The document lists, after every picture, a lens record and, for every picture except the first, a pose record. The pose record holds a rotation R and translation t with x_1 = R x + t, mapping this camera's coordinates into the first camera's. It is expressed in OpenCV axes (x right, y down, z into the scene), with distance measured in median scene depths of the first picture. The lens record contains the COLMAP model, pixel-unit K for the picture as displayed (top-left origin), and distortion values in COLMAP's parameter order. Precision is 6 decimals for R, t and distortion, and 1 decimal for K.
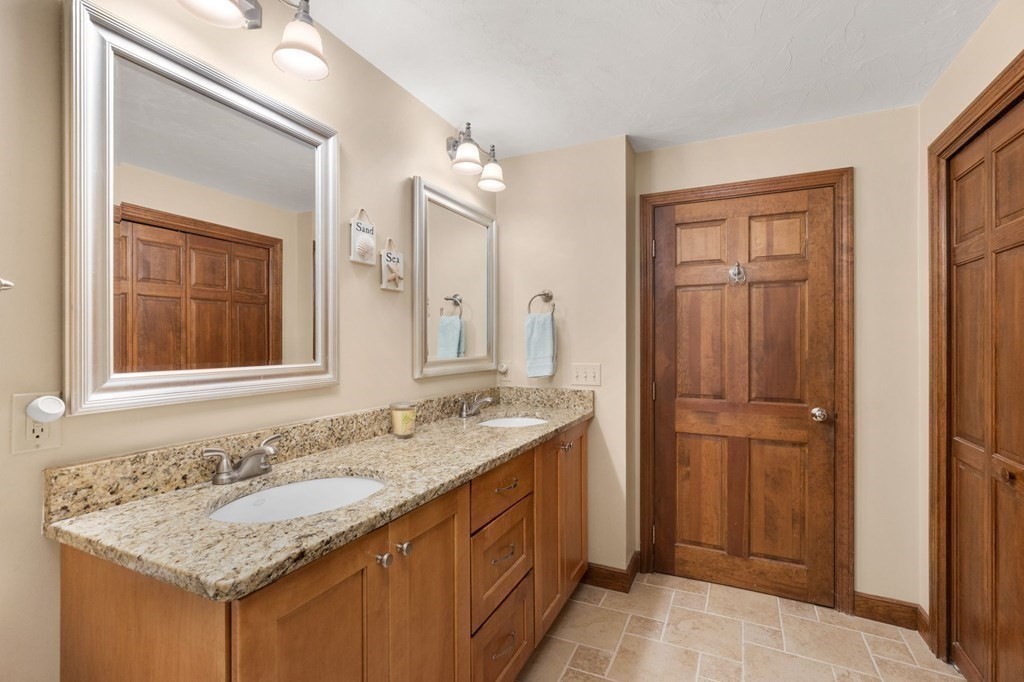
lens RADIAL K [[462.2, 0, 513.9], [0, 462.2, 344.1], [0, 0, 1]] dist [-0.011257, 0.004539]
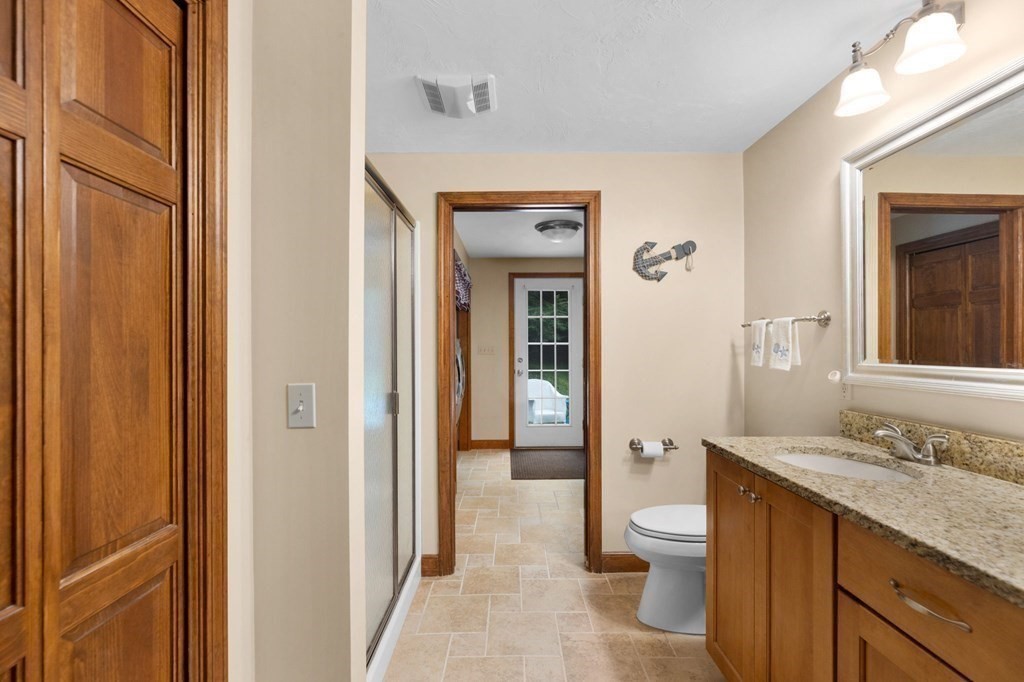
lens RADIAL K [[462.2, 0, 511.9], [0, 462.2, 344.0], [0, 0, 1]] dist [-0.011257, 0.004539]
pose [[-0.892545, -0.000042, -0.450958, 0.809548], [-0.000449, 1.000000, 0.000795, -0.002139], [0.450958, 0.000912, -0.892545, 1.534583]]
